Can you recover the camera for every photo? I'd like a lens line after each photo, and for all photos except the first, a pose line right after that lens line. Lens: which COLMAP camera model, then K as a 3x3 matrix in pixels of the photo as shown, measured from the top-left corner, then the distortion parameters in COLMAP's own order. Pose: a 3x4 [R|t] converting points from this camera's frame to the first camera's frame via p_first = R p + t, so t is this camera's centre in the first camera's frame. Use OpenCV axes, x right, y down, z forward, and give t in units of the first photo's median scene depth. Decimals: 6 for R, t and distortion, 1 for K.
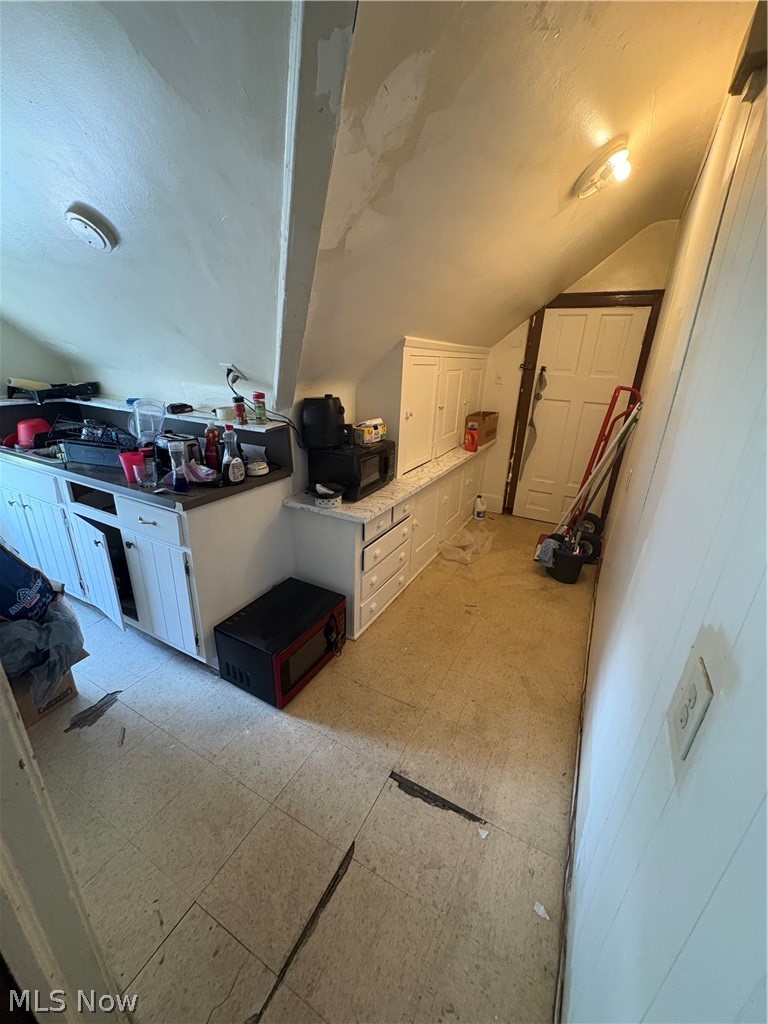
lens RADIAL K [[409.2, 0, 387.2], [0, 409.2, 512.6], [0, 0, 1]] dist [0.000964, 0.000027]
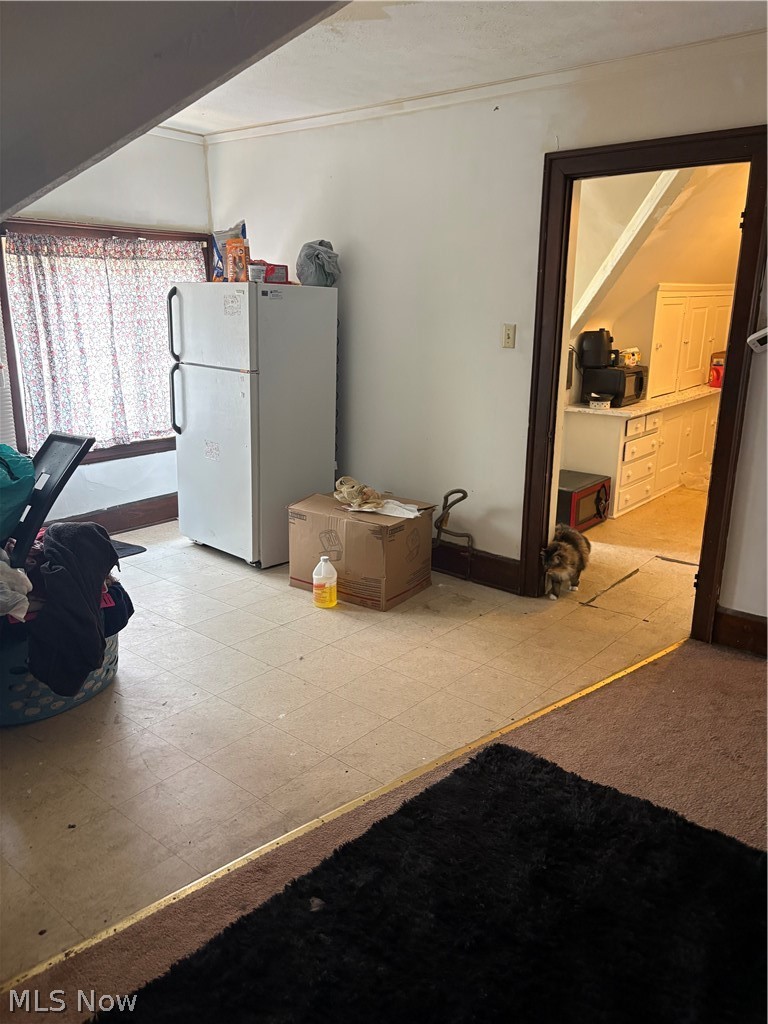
lens RADIAL K [[770.9, 0, 382.3], [0, 770.9, 514.0], [0, 0, 1]] dist [0.013830, 0.003640]
pose [[0.976098, 0.024818, -0.215908, -0.260719], [-0.044020, 0.995444, -0.084584, 0.524937], [0.212825, 0.092066, 0.972743, -1.457476]]
